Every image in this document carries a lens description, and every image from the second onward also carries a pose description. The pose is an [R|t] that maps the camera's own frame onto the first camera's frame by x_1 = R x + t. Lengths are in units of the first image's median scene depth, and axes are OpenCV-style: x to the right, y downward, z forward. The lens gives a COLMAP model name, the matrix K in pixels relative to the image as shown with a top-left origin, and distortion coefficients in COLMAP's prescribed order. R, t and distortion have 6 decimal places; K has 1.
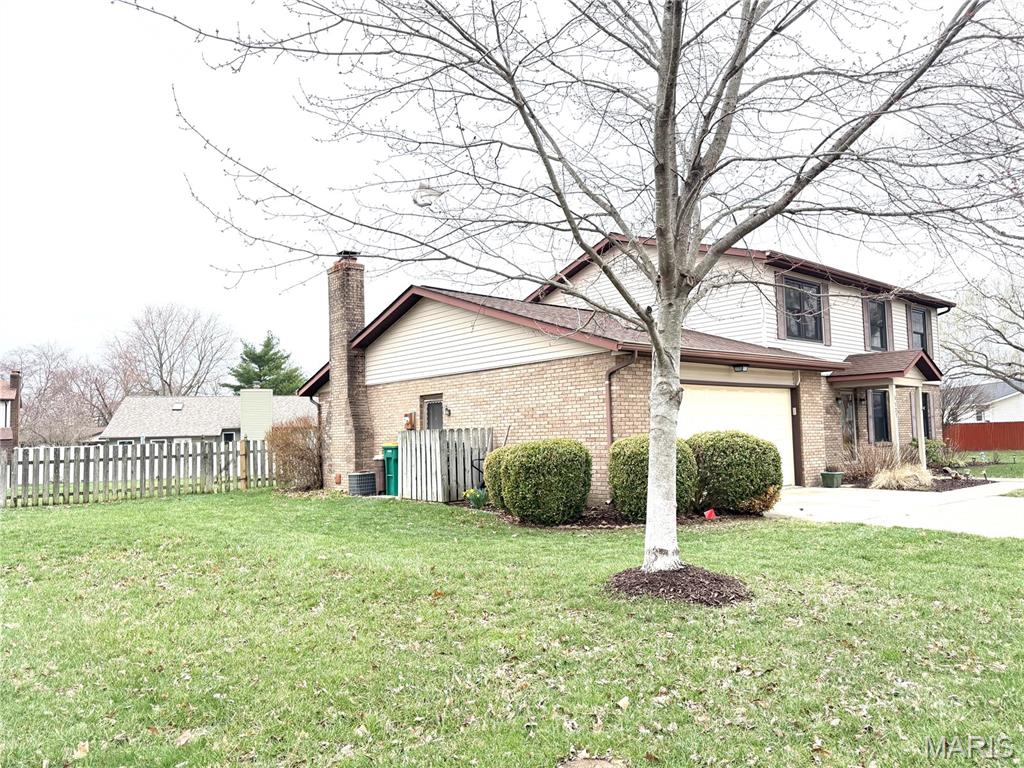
lens RADIAL K [[719.7, 0, 512.0], [0, 719.7, 384.0], [0, 0, 1]] dist [0.113483, -0.176753]
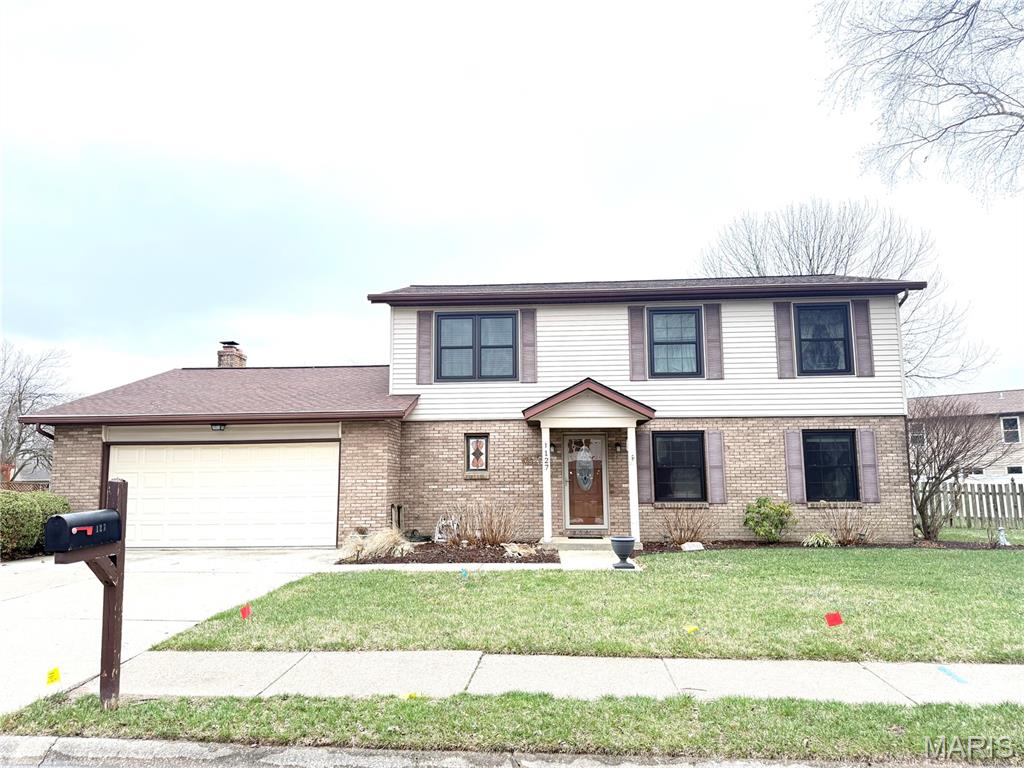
lens RADIAL K [[719.7, 0, 512.0], [0, 719.7, 384.0], [0, 0, 1]] dist [0.113483, -0.176753]
pose [[0.719377, -0.081388, -0.689835, 1.043525], [0.042862, 0.996421, -0.072862, 0.008665], [0.693296, 0.022848, 0.720291, 0.419707]]
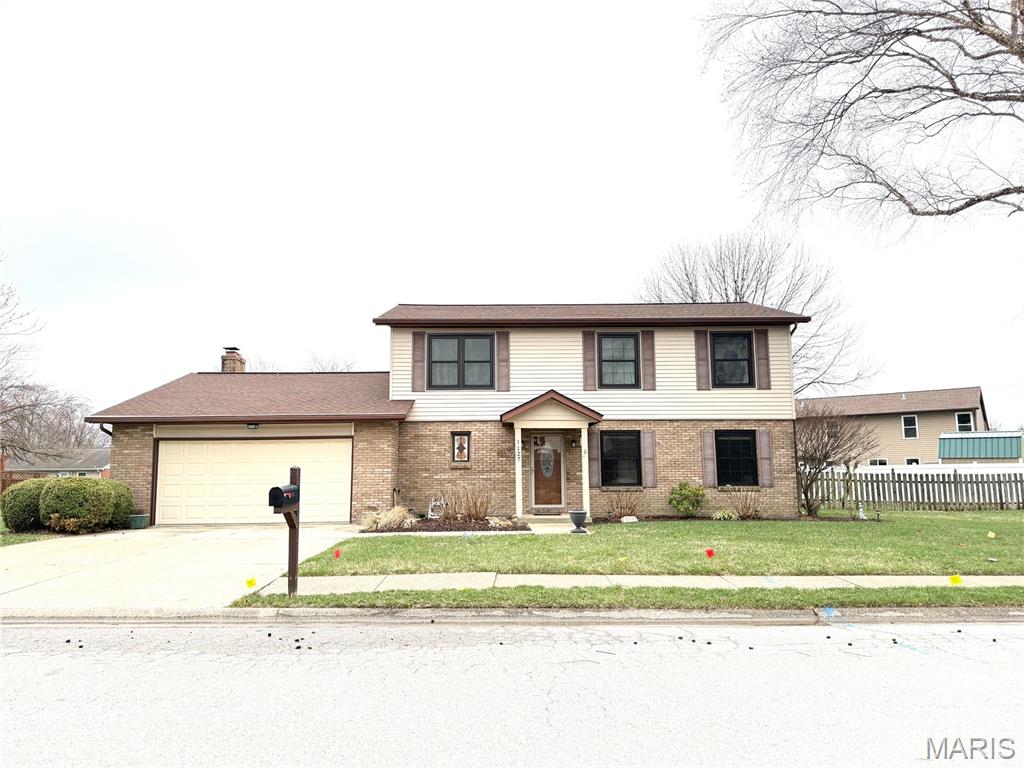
lens RADIAL K [[719.7, 0, 512.0], [0, 719.7, 384.0], [0, 0, 1]] dist [0.113483, -0.176753]
pose [[0.766732, -0.065680, -0.638599, 1.160958], [0.037800, 0.997646, -0.057223, -0.003785], [0.640854, 0.019736, 0.767409, 0.237585]]
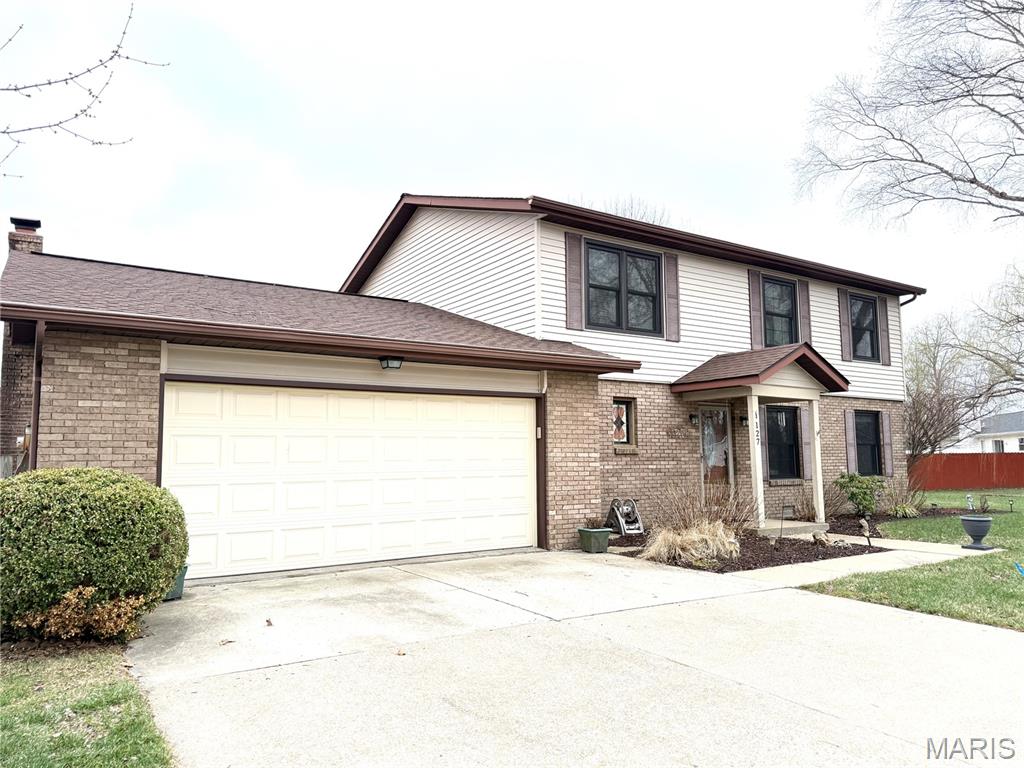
lens RADIAL K [[719.7, 0, 512.0], [0, 719.7, 384.0], [0, 0, 1]] dist [0.113483, -0.176753]
pose [[0.992359, 0.000323, -0.123388, 0.386257], [-0.004158, 0.999516, -0.030822, 0.011794], [0.123318, 0.031100, 0.991880, 0.307692]]
